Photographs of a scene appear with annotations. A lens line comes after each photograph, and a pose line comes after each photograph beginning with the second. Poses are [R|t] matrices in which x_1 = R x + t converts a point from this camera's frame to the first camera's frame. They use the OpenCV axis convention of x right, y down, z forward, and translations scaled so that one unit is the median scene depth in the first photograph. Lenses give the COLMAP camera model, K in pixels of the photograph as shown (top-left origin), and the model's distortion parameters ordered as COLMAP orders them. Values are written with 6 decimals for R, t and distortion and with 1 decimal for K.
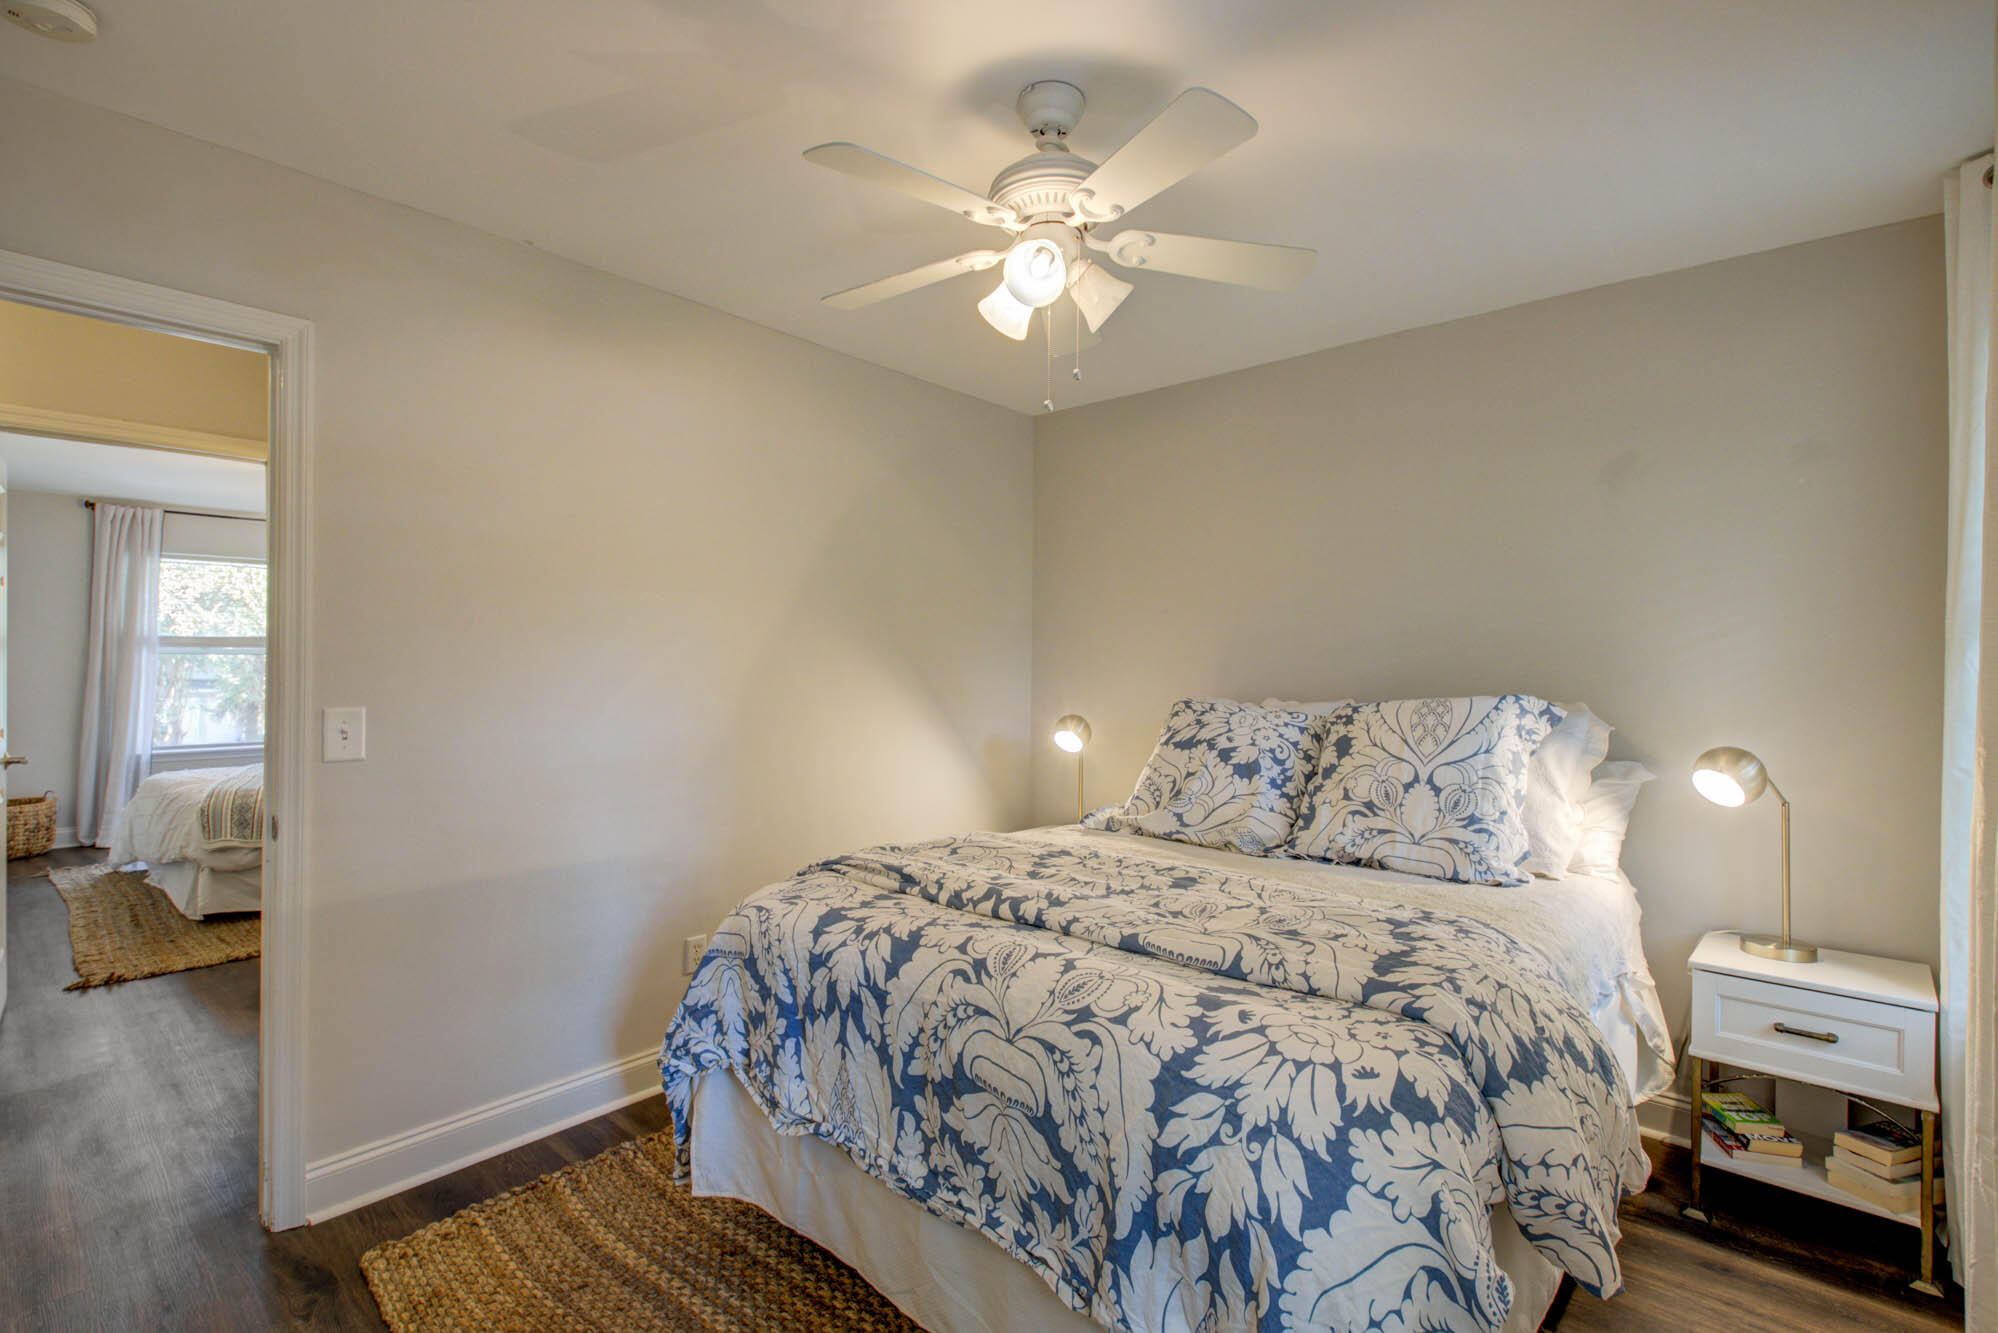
lens RADIAL K [[957.7, 0, 999.4], [0, 957.7, 665.0], [0, 0, 1]] dist [0.001775, 0.000025]
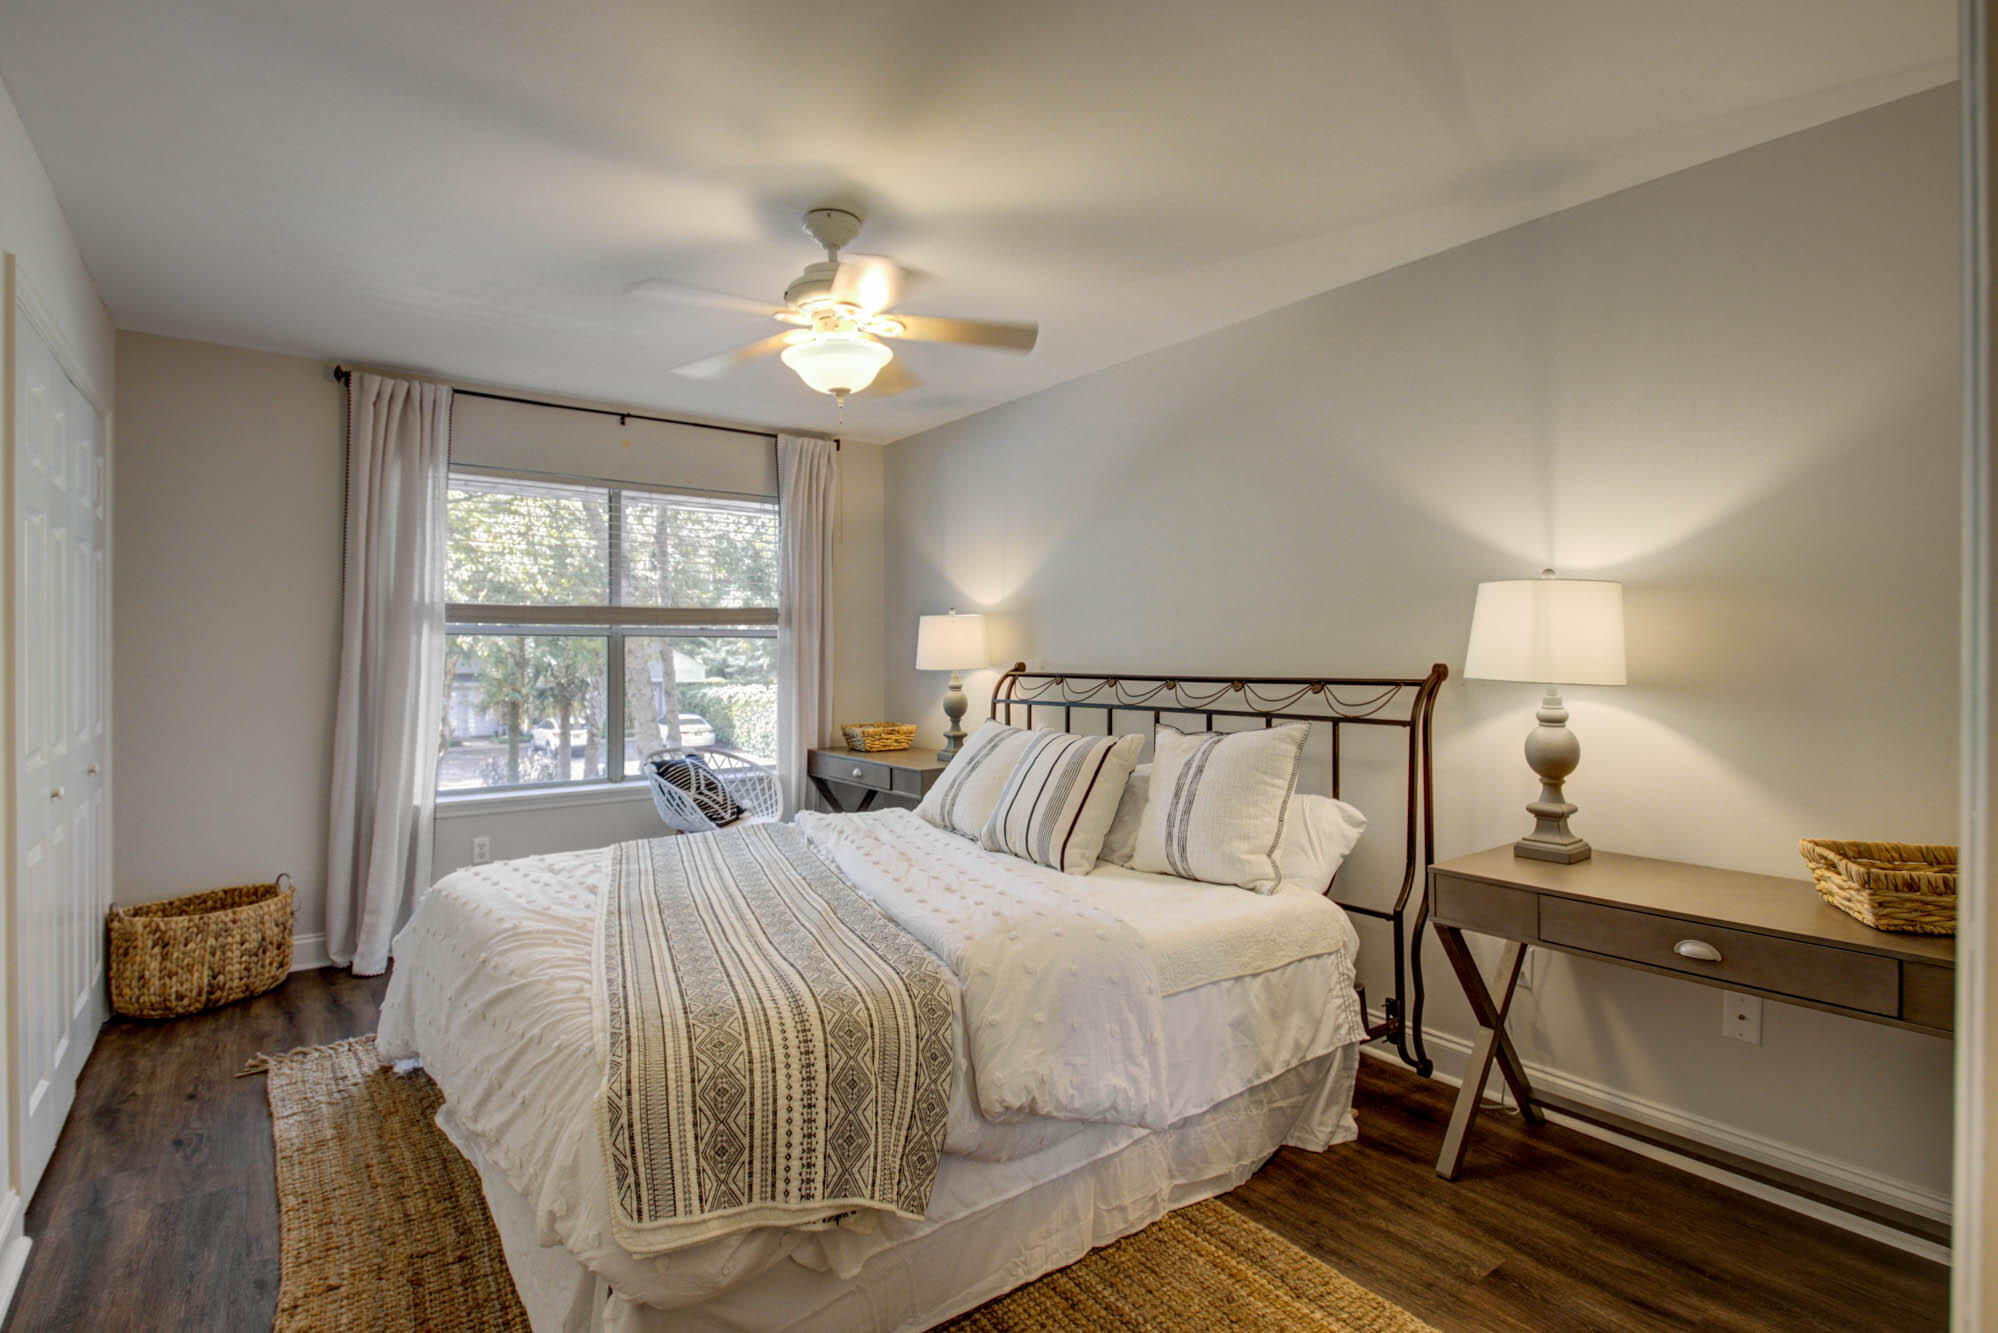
lens RADIAL K [[1004.8, 0, 1000.5], [0, 1004.8, 656.8], [0, 0, 1]] dist [0.005881, 0.000115]
pose [[0.980526, -0.003538, -0.196359, -0.691143], [0.003757, 0.999993, 0.000743, 0.003284], [0.196355, -0.001466, 0.980532, 0.755939]]
